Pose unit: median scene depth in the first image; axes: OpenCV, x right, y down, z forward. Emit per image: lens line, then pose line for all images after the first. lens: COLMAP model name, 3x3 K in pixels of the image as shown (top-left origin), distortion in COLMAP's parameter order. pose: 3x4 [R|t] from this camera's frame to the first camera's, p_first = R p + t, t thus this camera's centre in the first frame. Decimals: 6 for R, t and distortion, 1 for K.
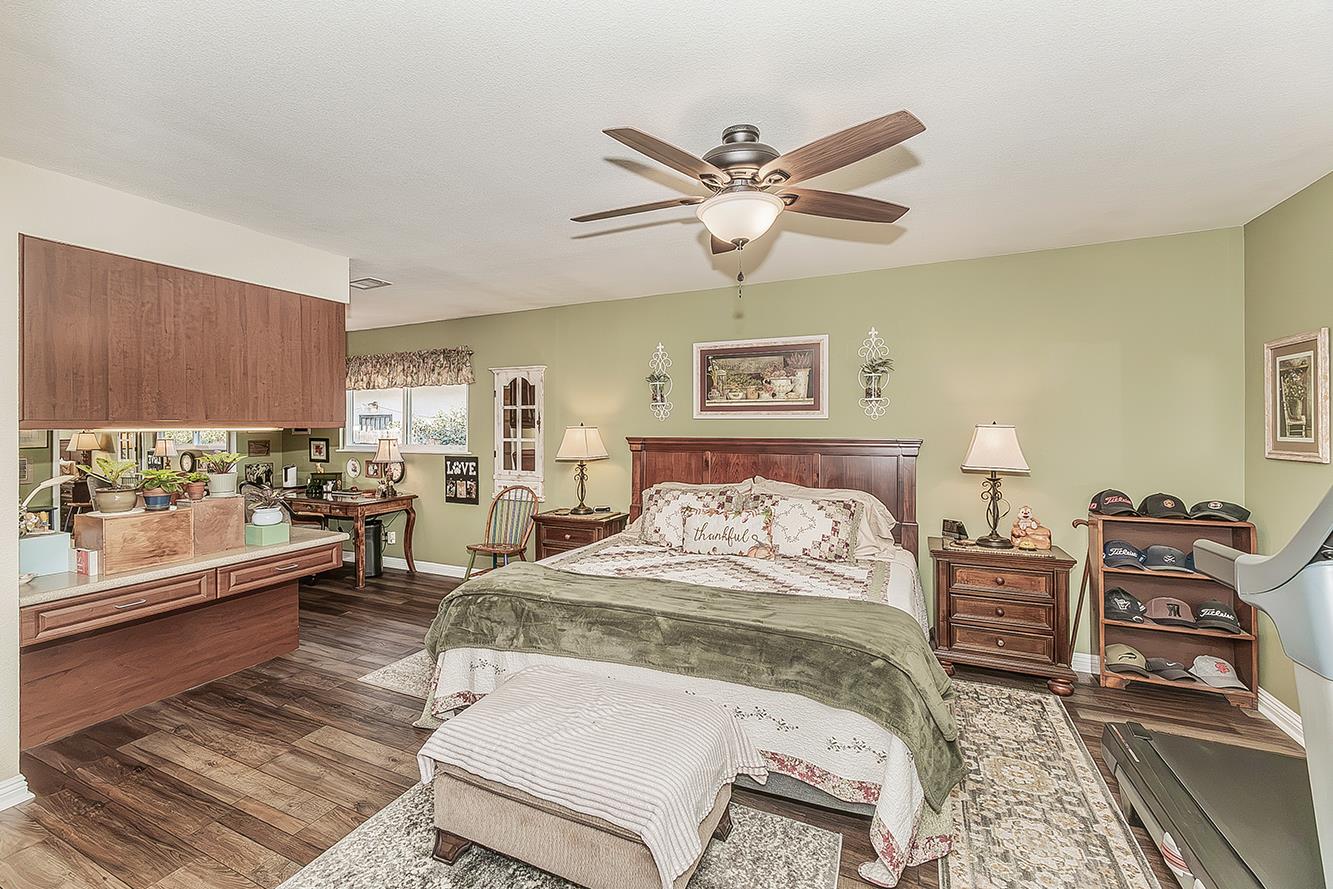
lens RADIAL K [[554.4, 0, 658.9], [0, 554.4, 432.1], [0, 0, 1]] dist [0.007367, 0.000168]
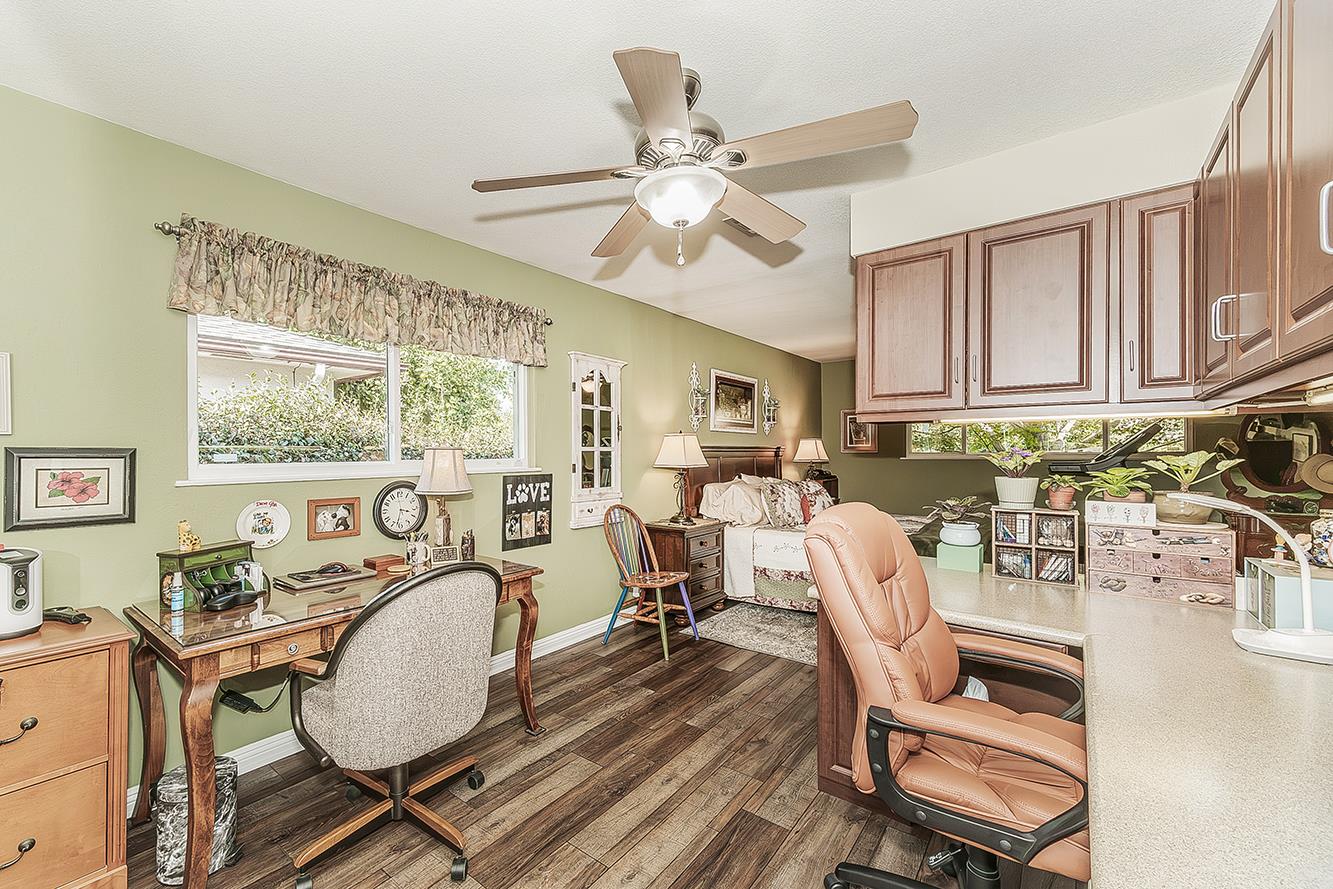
lens RADIAL K [[546.0, 0, 636.2], [0, 546.0, 450.6], [0, 0, 1]] dist [0.011418, 0.000035]
pose [[0.248676, 0.001013, 0.968586, -1.151384], [0.013181, 0.999903, -0.004430, 0.023646], [-0.968497, 0.013868, 0.248639, 0.867666]]
